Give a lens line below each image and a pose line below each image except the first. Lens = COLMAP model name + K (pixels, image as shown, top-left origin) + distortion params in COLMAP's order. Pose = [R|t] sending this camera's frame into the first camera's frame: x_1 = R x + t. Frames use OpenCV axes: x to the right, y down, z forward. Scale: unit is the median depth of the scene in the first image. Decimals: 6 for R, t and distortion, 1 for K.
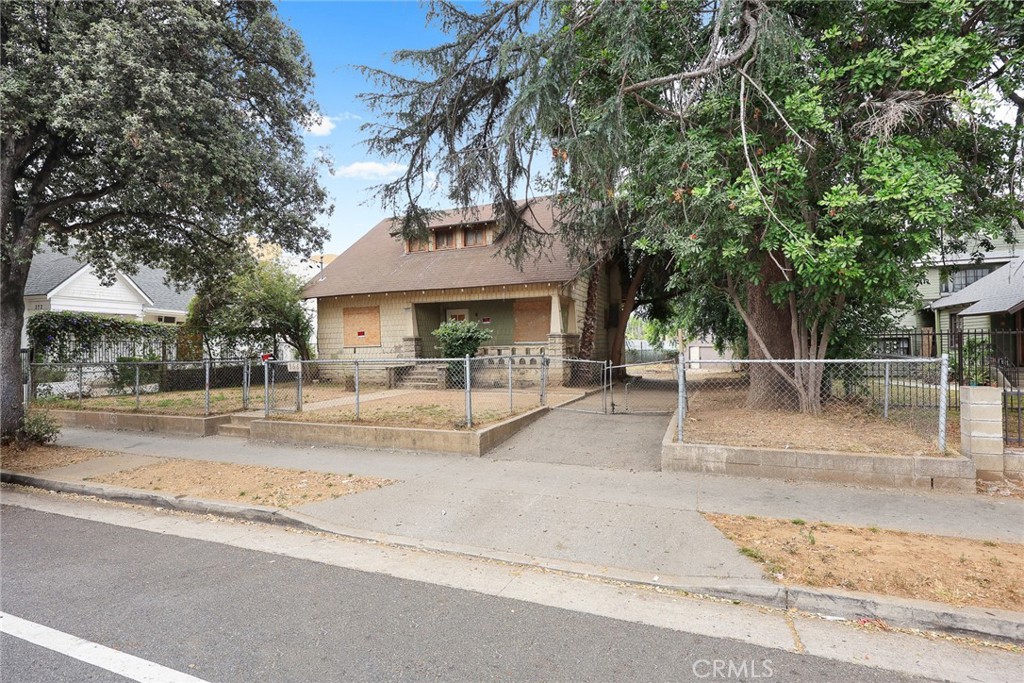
lens RADIAL K [[467.9, 0, 512.0], [0, 467.9, 341.5], [0, 0, 1]] dist [0.000249, 0.000045]
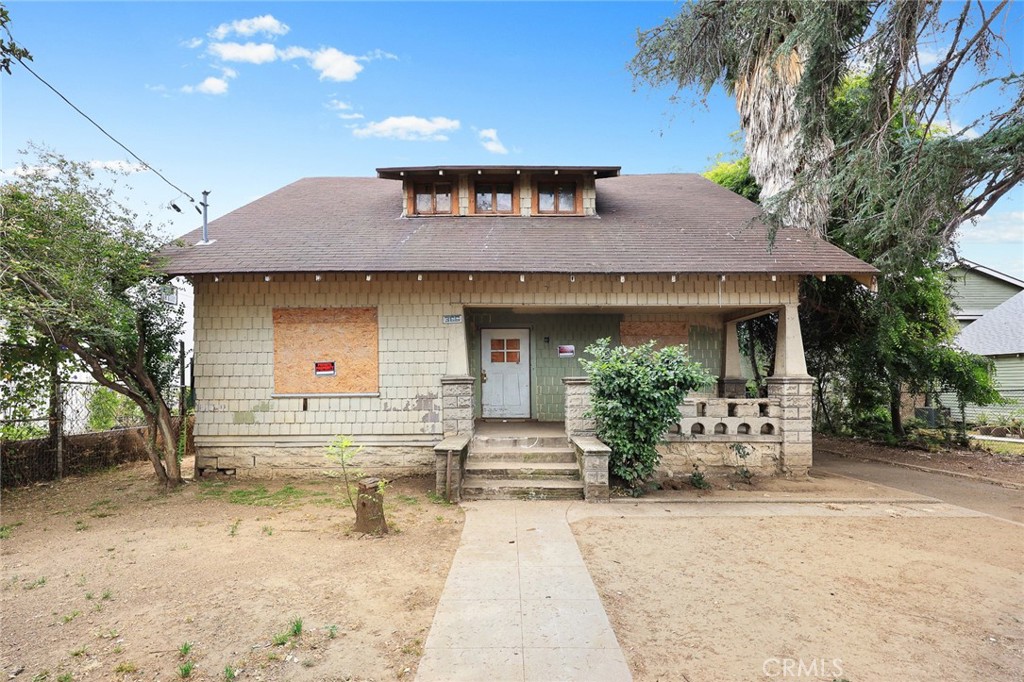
lens RADIAL K [[413.6, 0, 512.8], [0, 413.6, 382.5], [0, 0, 1]] dist [-0.000147, -0.000029]
pose [[0.917548, 0.016088, 0.397299, -0.312272], [-0.014405, 0.999870, -0.007220, -0.001596], [-0.397363, 0.000901, 0.917661, 0.561455]]
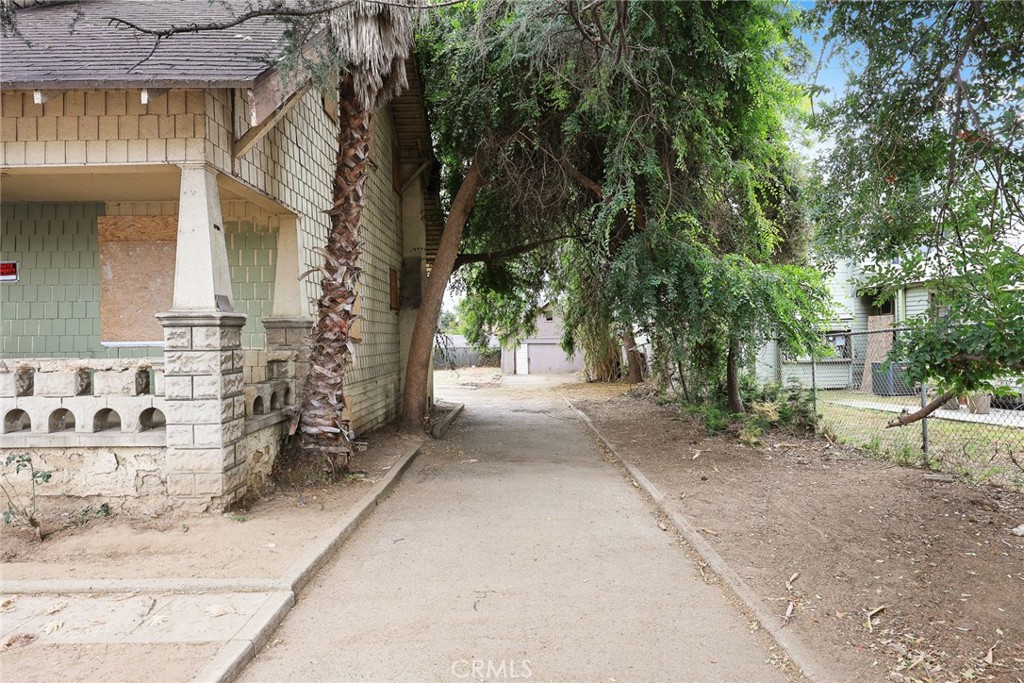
lens RADIAL K [[573.2, 0, 512.0], [0, 573.2, 341.5], [0, 0, 1]] dist [0.003378, 0.000913]
pose [[0.921666, -0.002192, 0.387978, 0.106009], [-0.002329, 0.999935, 0.011182, -0.003475], [-0.387977, -0.011210, 0.921601, 0.515972]]
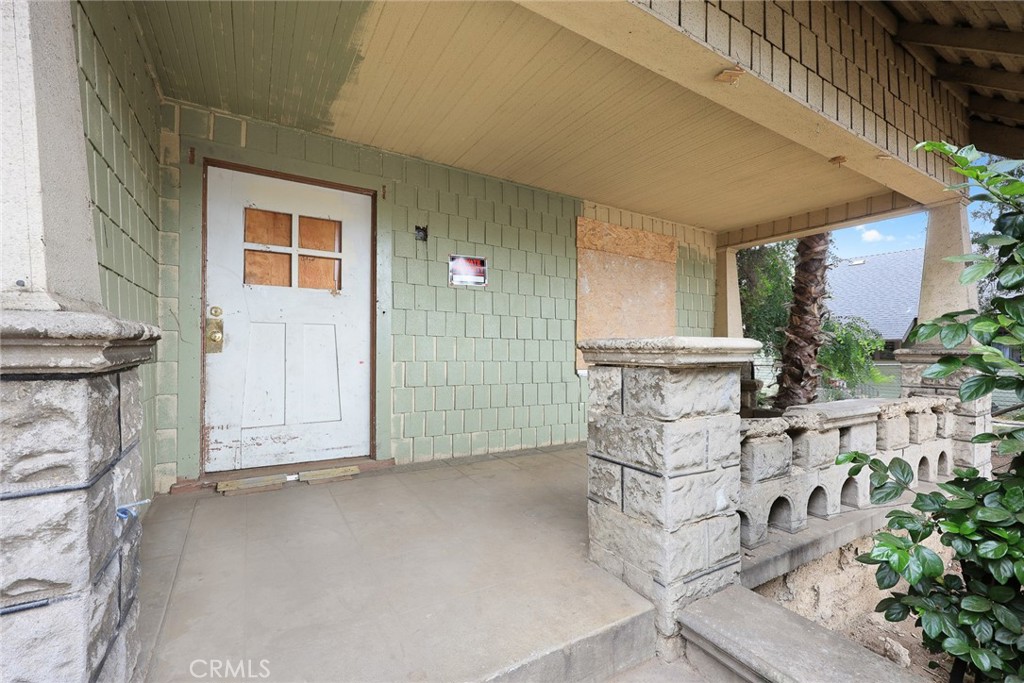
lens RADIAL K [[438.4, 0, 512.0], [0, 438.4, 341.5], [0, 0, 1]] dist [-0.000354, -0.000059]
pose [[0.590999, 0.029939, 0.806117, -0.209228], [-0.028284, 0.999466, -0.016383, -0.007339], [-0.806176, -0.013118, 0.591530, 0.855223]]
